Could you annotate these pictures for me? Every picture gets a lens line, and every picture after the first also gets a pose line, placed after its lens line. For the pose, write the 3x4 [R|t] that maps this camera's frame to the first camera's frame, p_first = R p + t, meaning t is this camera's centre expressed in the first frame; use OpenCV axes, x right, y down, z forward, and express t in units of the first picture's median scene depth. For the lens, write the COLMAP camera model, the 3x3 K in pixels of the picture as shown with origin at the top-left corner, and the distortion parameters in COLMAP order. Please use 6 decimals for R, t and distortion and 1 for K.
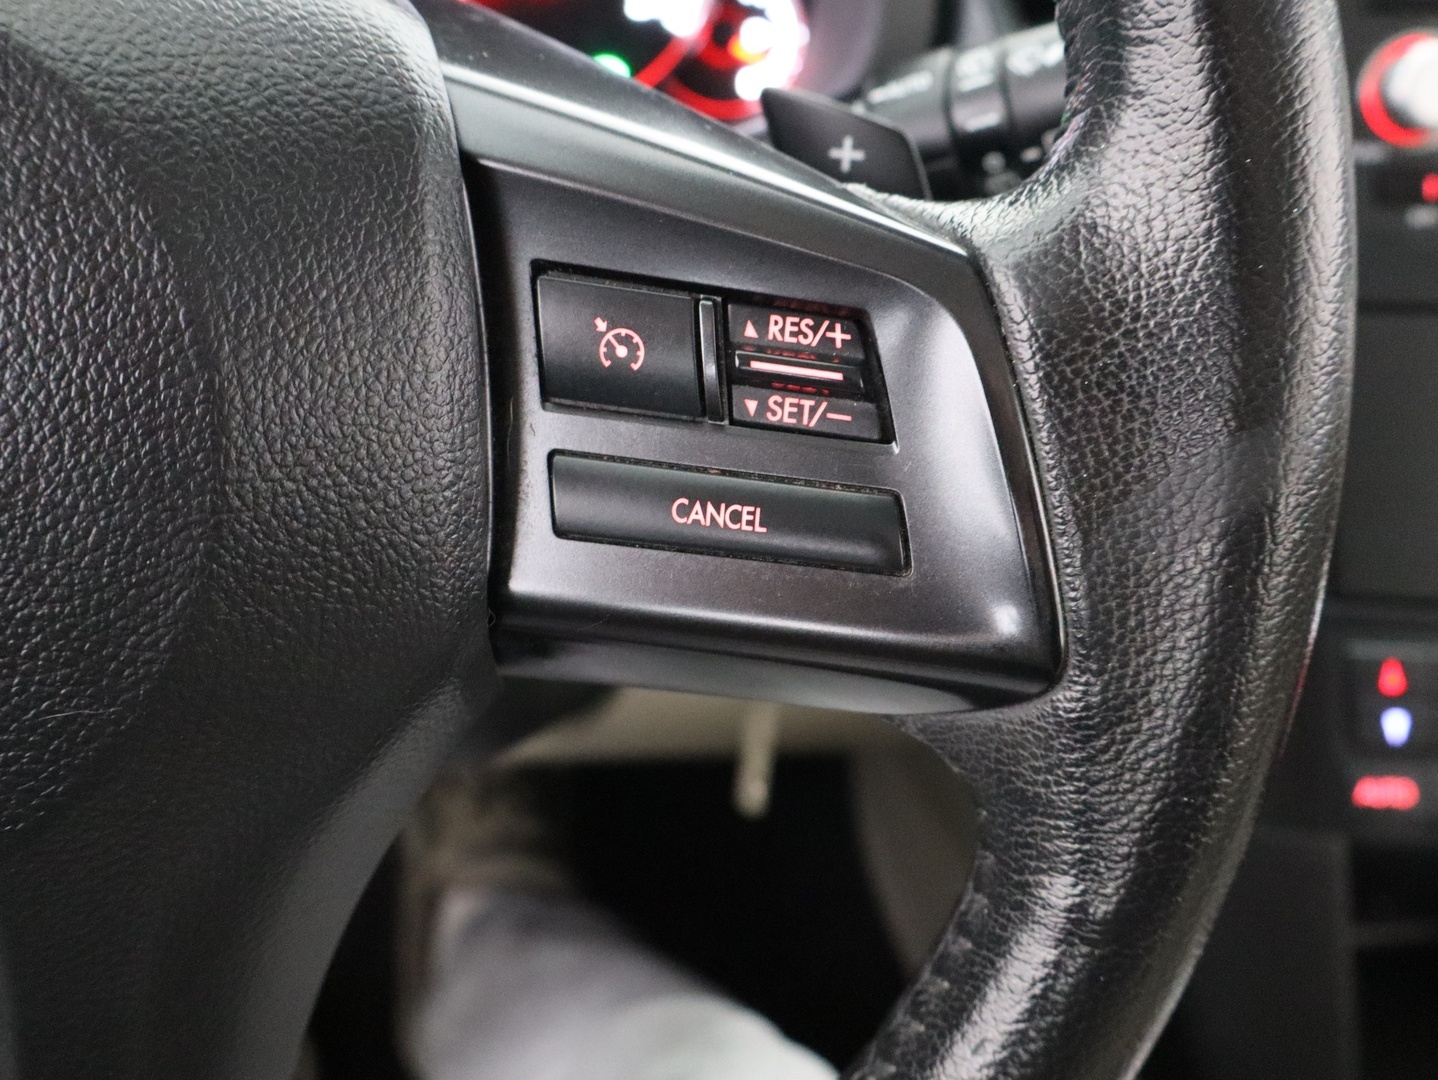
lens RADIAL K [[1473.8, 0, 719.0], [0, 1473.8, 540.0], [0, 0, 1]] dist [0.009313, 0.004877]
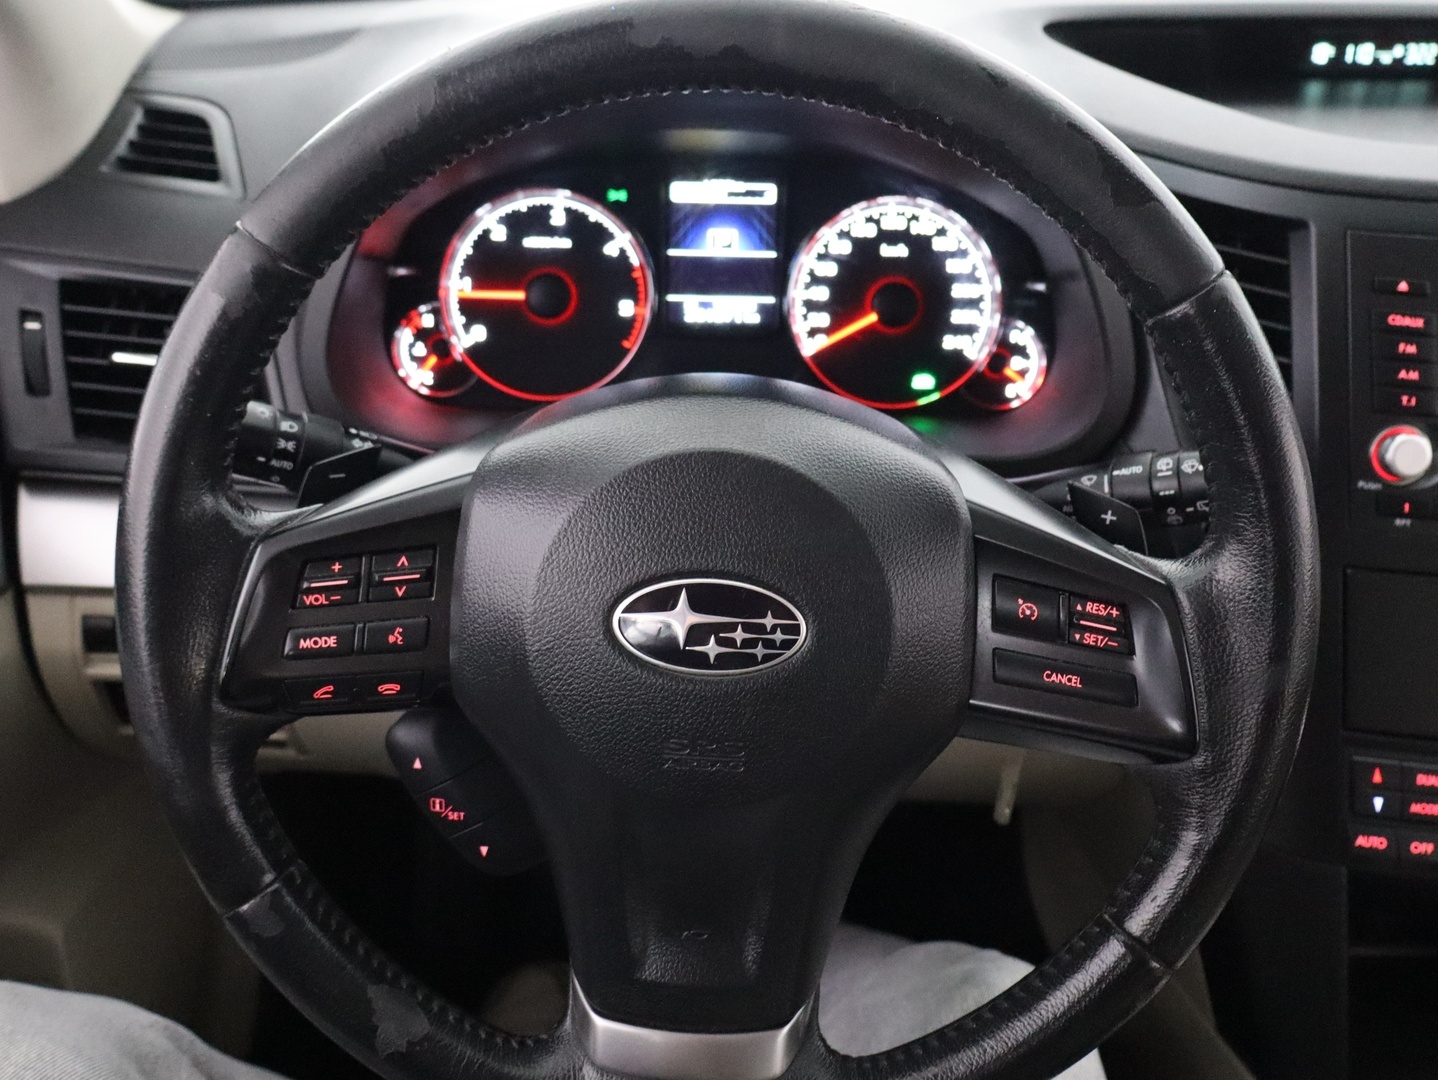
lens RADIAL K [[1473.8, 0, 719.0], [0, 1473.8, 540.0], [0, 0, 1]] dist [0.009313, 0.004877]
pose [[0.995583, 0.065567, -0.067190, -0.438180], [-0.068993, 0.996363, -0.049999, -0.087759], [0.063667, 0.054414, 0.996487, -1.600565]]
